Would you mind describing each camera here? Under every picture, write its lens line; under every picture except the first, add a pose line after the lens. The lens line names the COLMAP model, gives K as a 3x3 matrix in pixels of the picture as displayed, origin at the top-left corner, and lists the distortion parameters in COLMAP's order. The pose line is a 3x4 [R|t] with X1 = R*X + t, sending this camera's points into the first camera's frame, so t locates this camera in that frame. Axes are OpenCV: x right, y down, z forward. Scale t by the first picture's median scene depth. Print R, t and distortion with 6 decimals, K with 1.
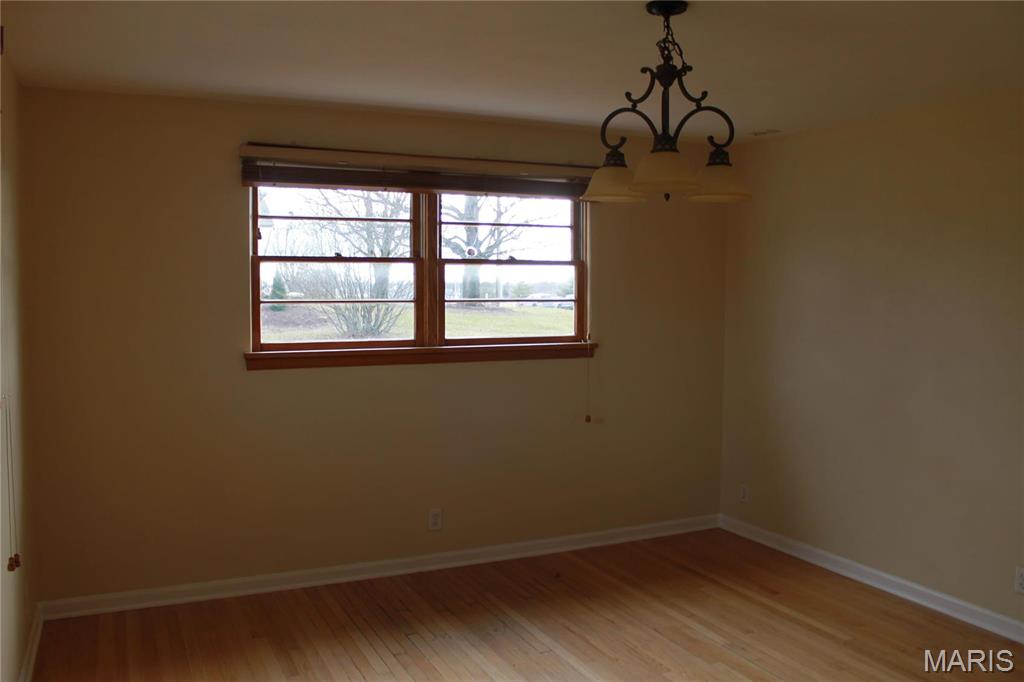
lens RADIAL K [[872.8, 0, 511.0], [0, 872.8, 342.2], [0, 0, 1]] dist [-0.159301, 0.144737]
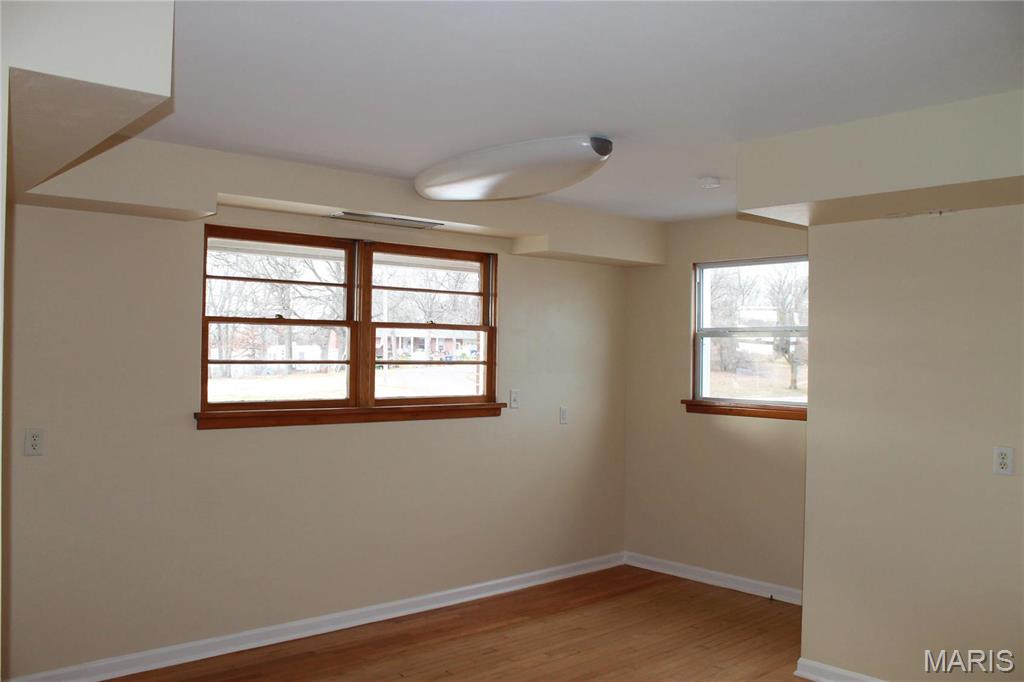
lens RADIAL K [[872.8, 0, 509.0], [0, 872.8, 334.3], [0, 0, 1]] dist [-0.159301, 0.144737]
pose [[0.964856, 0.013104, 0.262453, -0.214961], [0.008161, 0.996780, -0.079771, 0.004201], [-0.262653, 0.079110, 0.961642, -0.059006]]
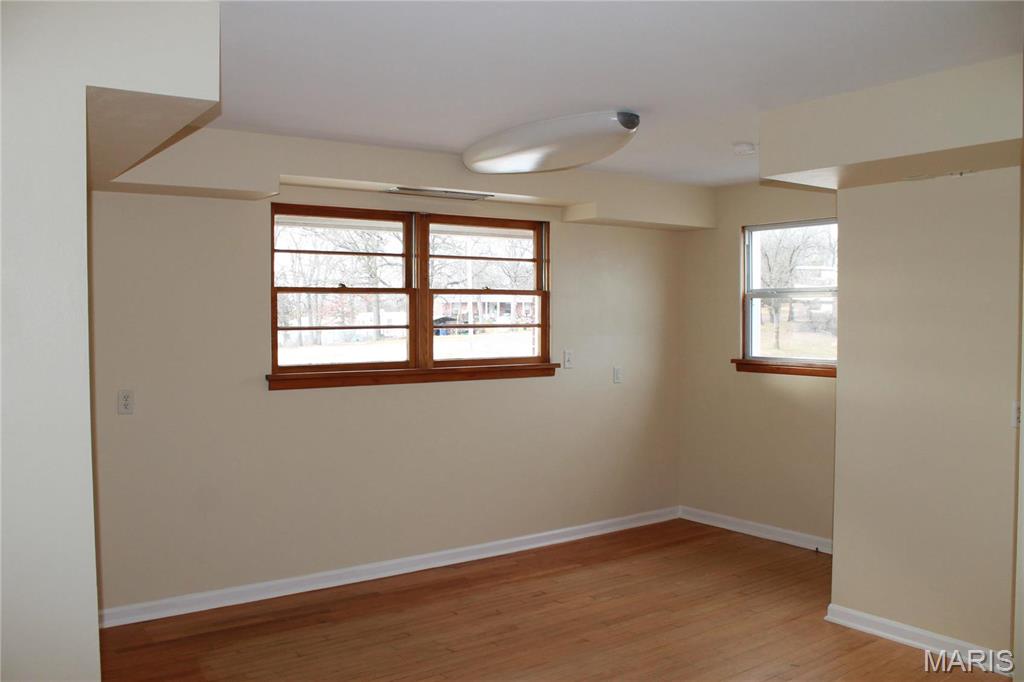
lens RADIAL K [[872.8, 0, 505.7], [0, 872.8, 335.4], [0, 0, 1]] dist [-0.159301, 0.144737]
pose [[0.987048, -0.010333, 0.160092, -0.179982], [0.016722, 0.999114, -0.038612, 0.009896], [-0.159552, 0.040789, 0.986347, -0.137738]]
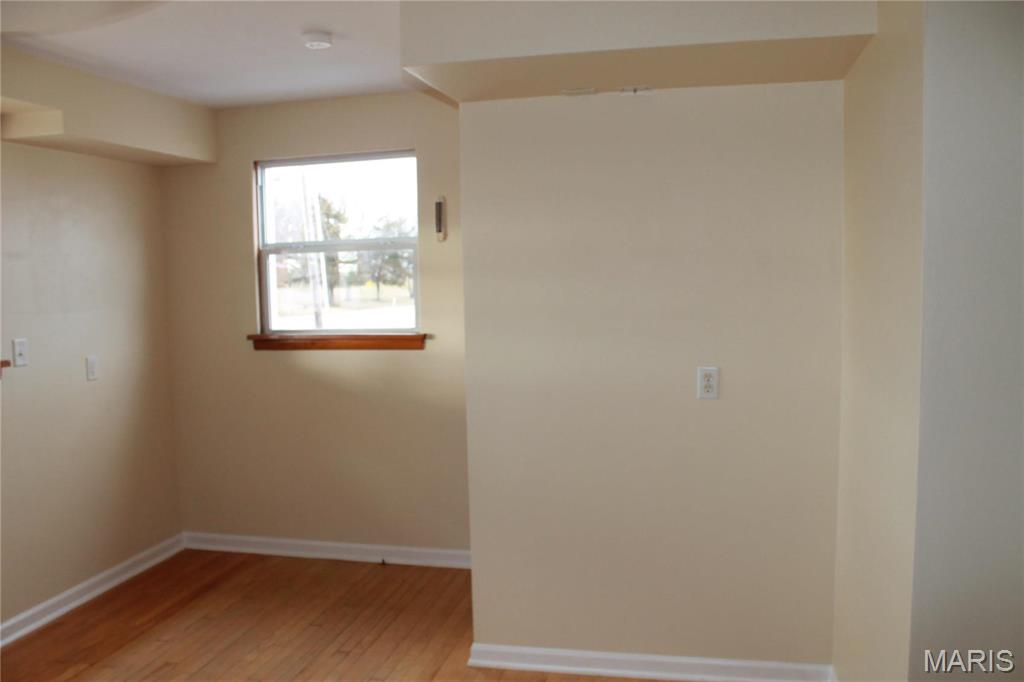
lens RADIAL K [[872.8, 0, 513.4], [0, 872.8, 336.8], [0, 0, 1]] dist [-0.159301, 0.144737]
pose [[0.638354, -0.081591, 0.765407, -0.200386], [0.078083, 0.996101, 0.041060, -0.015635], [-0.765772, 0.033554, 0.642236, 0.252348]]
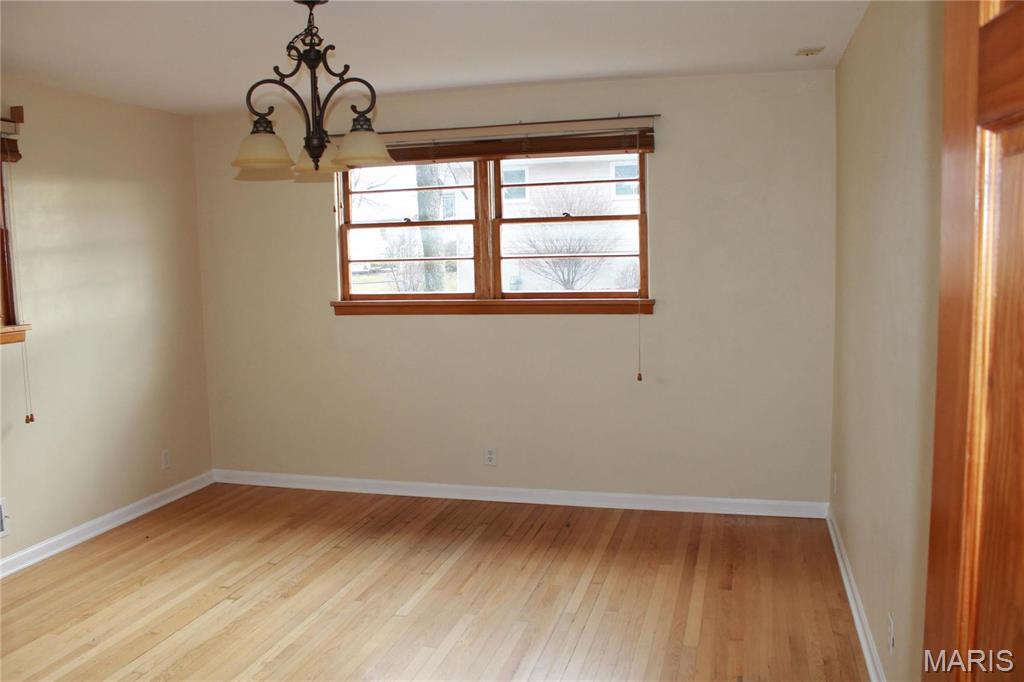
lens RADIAL K [[872.8, 0, 497.9], [0, 872.8, 341.7], [0, 0, 1]] dist [-0.159301, 0.144737]
pose [[0.742500, 0.049982, -0.667979, 0.718371], [-0.015510, 0.998228, 0.057452, -0.005452], [0.669667, -0.032298, 0.741959, 0.202193]]
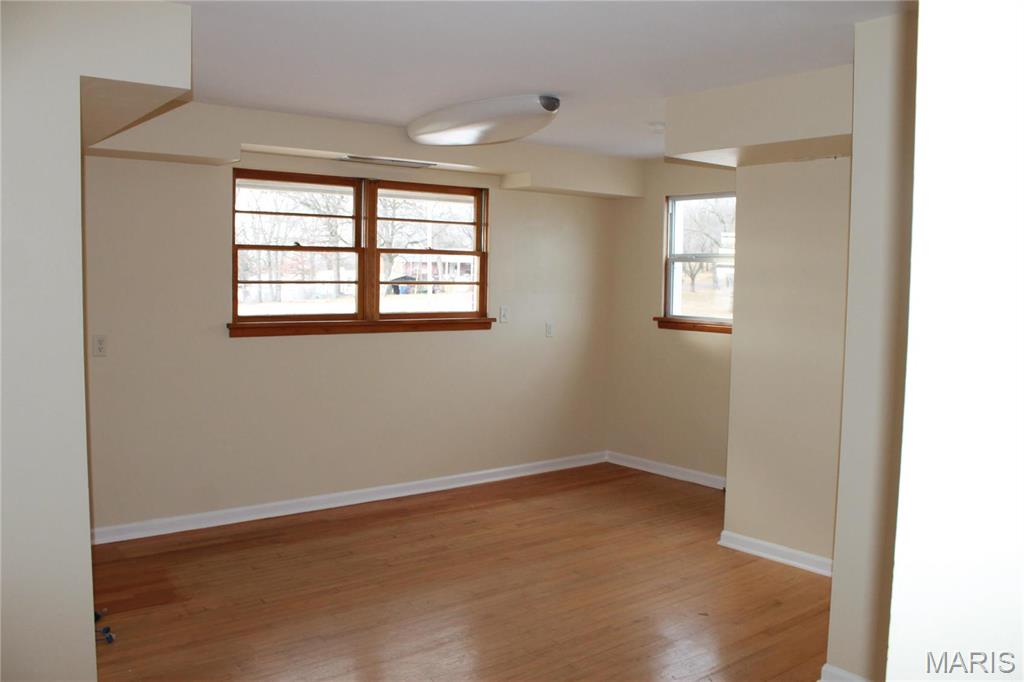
lens RADIAL K [[872.8, 0, 508.7], [0, 872.8, 332.5], [0, 0, 1]] dist [-0.159301, 0.144737]
pose [[0.978312, -0.002865, 0.207118, -0.168027], [0.002198, 0.999992, 0.003449, 0.021926], [-0.207126, -0.002919, 0.978310, -0.273822]]
